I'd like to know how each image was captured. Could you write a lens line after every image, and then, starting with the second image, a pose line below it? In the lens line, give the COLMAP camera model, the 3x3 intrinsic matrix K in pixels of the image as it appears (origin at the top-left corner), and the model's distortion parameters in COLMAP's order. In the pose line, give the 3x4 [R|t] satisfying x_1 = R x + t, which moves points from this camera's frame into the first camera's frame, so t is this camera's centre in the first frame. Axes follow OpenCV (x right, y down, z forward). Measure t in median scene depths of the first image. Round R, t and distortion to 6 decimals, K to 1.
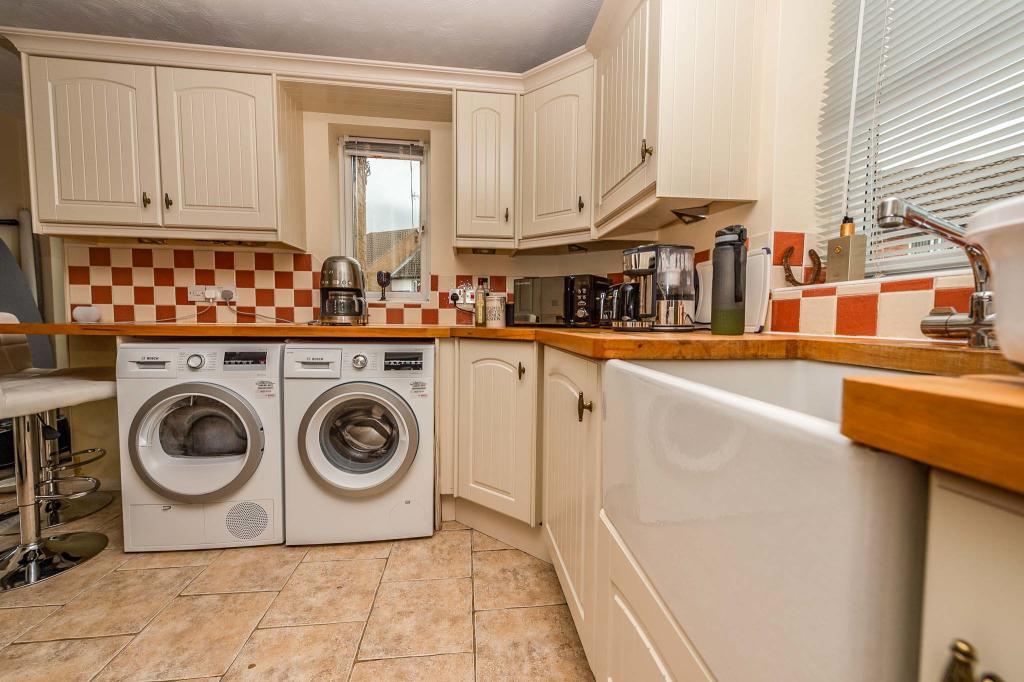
lens RADIAL K [[397.7, 0, 511.7], [0, 397.7, 339.2], [0, 0, 1]] dist [0.003188, -0.000209]
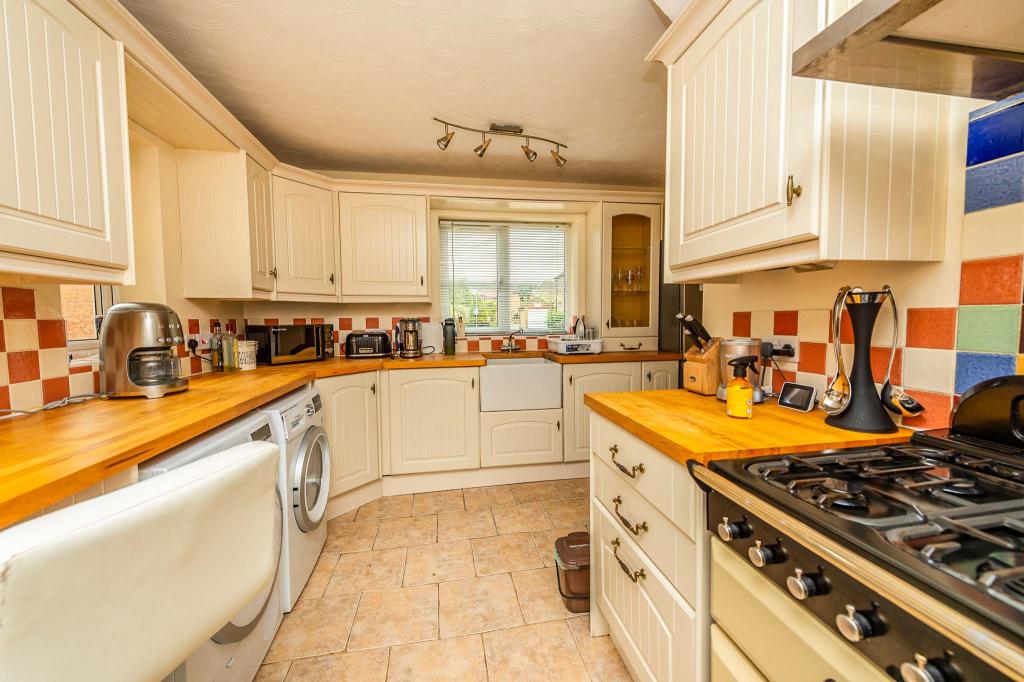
lens RADIAL K [[397.7, 0, 514.7], [0, 397.7, 341.9], [0, 0, 1]] dist [0.003188, -0.000209]
pose [[-0.064603, -0.067774, 0.995607, -1.584569], [0.059901, 0.995629, 0.071662, -0.191064], [-0.996112, 0.064268, -0.060261, 0.475239]]
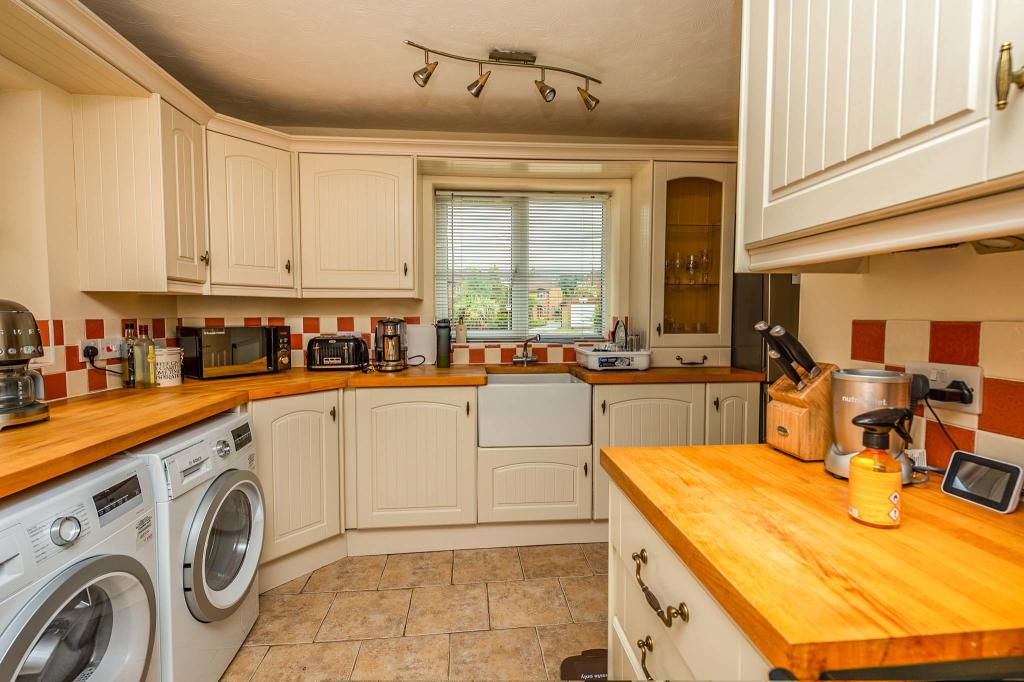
lens RADIAL K [[476.3, 0, 515.1], [0, 476.3, 340.6], [0, 0, 1]] dist [0.005162, -0.003071]
pose [[0.022109, -0.062618, 0.997793, -1.369624], [0.051433, 0.996786, 0.061415, -0.200988], [-0.998432, 0.049961, 0.025258, 0.366353]]
